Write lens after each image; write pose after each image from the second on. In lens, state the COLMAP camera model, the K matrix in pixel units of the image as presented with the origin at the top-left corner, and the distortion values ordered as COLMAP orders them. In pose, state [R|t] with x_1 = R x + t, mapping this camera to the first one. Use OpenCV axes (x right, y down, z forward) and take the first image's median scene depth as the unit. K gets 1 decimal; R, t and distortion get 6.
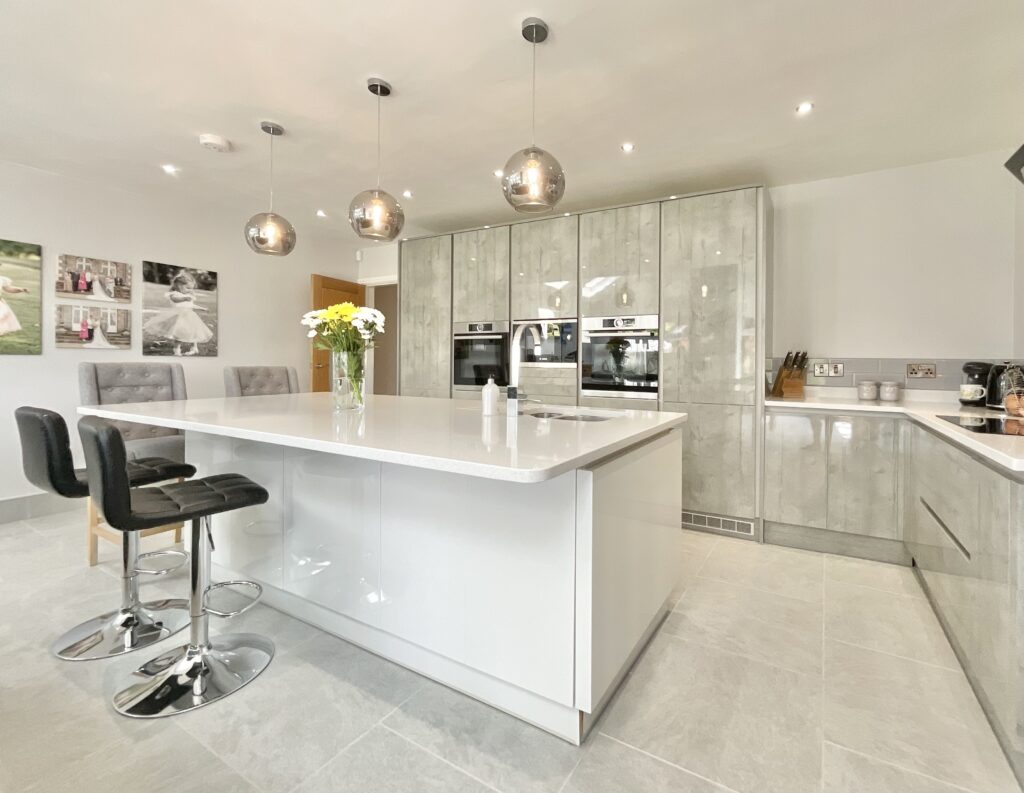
lens RADIAL K [[466.1, 0, 563.3], [0, 466.1, 358.3], [0, 0, 1]] dist [-0.000244, -0.000306]
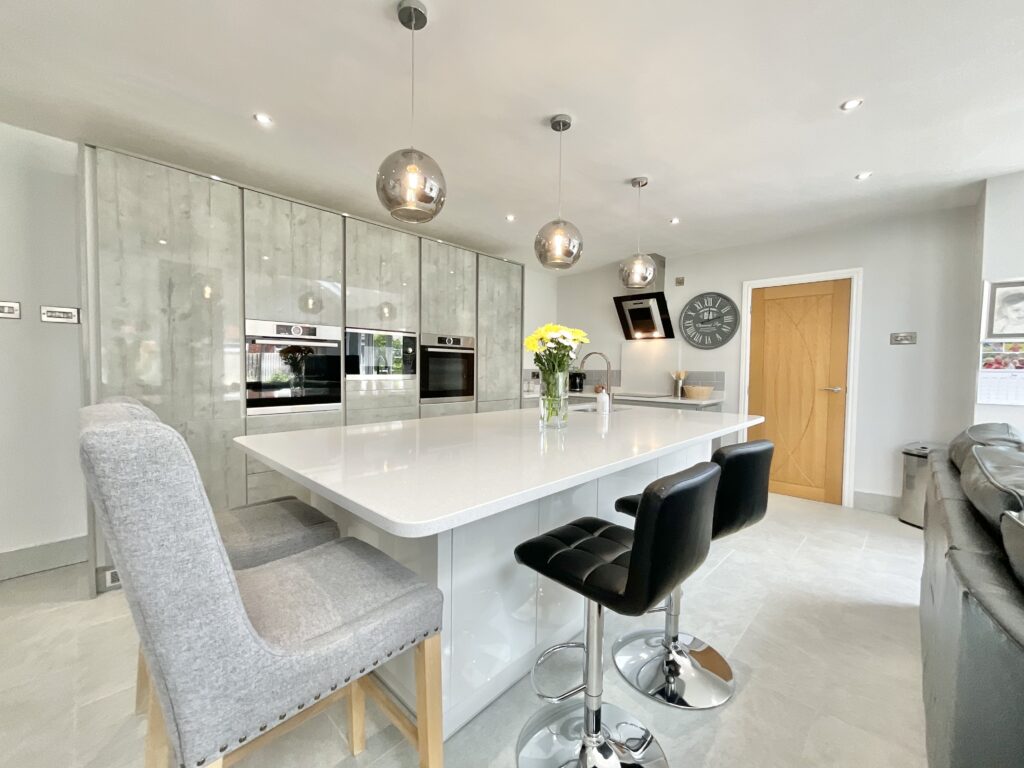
lens RADIAL K [[413.2, 0, 513.5], [0, 413.2, 385.3], [0, 0, 1]] dist [0.001388, 0.000124]
pose [[0.268301, -0.043995, 0.962330, -0.890459], [-0.006855, 0.998844, 0.047576, -0.012200], [-0.963311, -0.019362, 0.267689, 0.552281]]
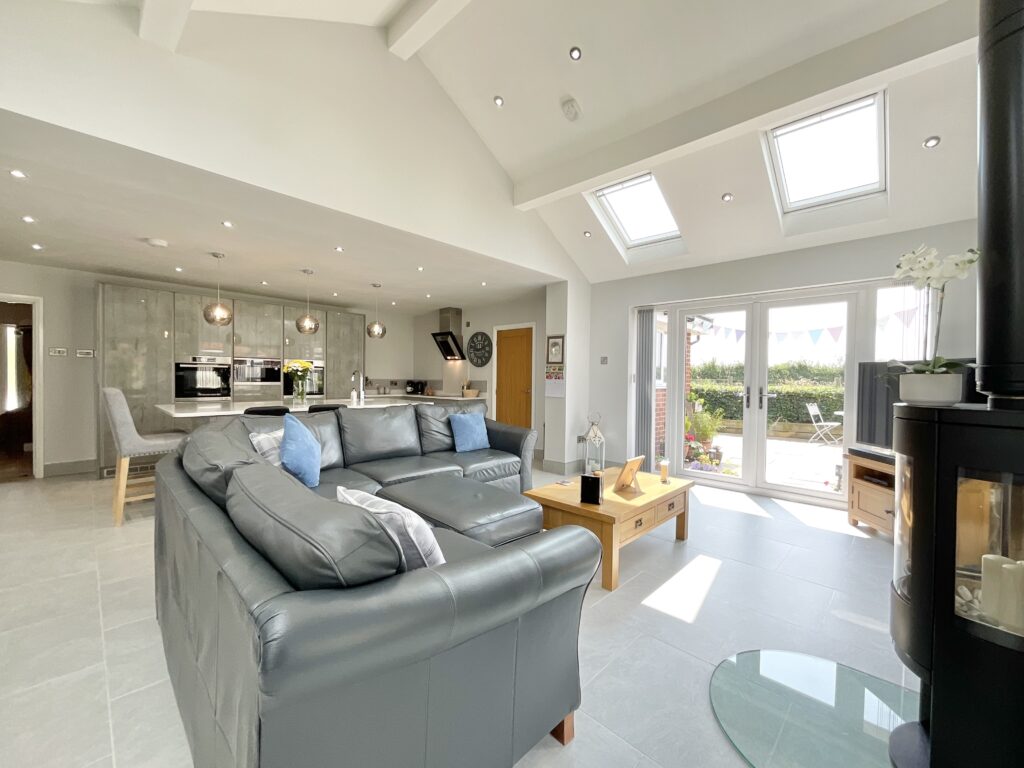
lens RADIAL K [[413.2, 0, 512.6], [0, 413.2, 385.2], [0, 0, 1]] dist [0.001388, 0.000124]
pose [[0.264982, -0.019880, 0.964048, -1.453941], [-0.007041, 0.999721, 0.022551, -0.023389], [-0.964228, -0.012763, 0.264768, -0.408661]]
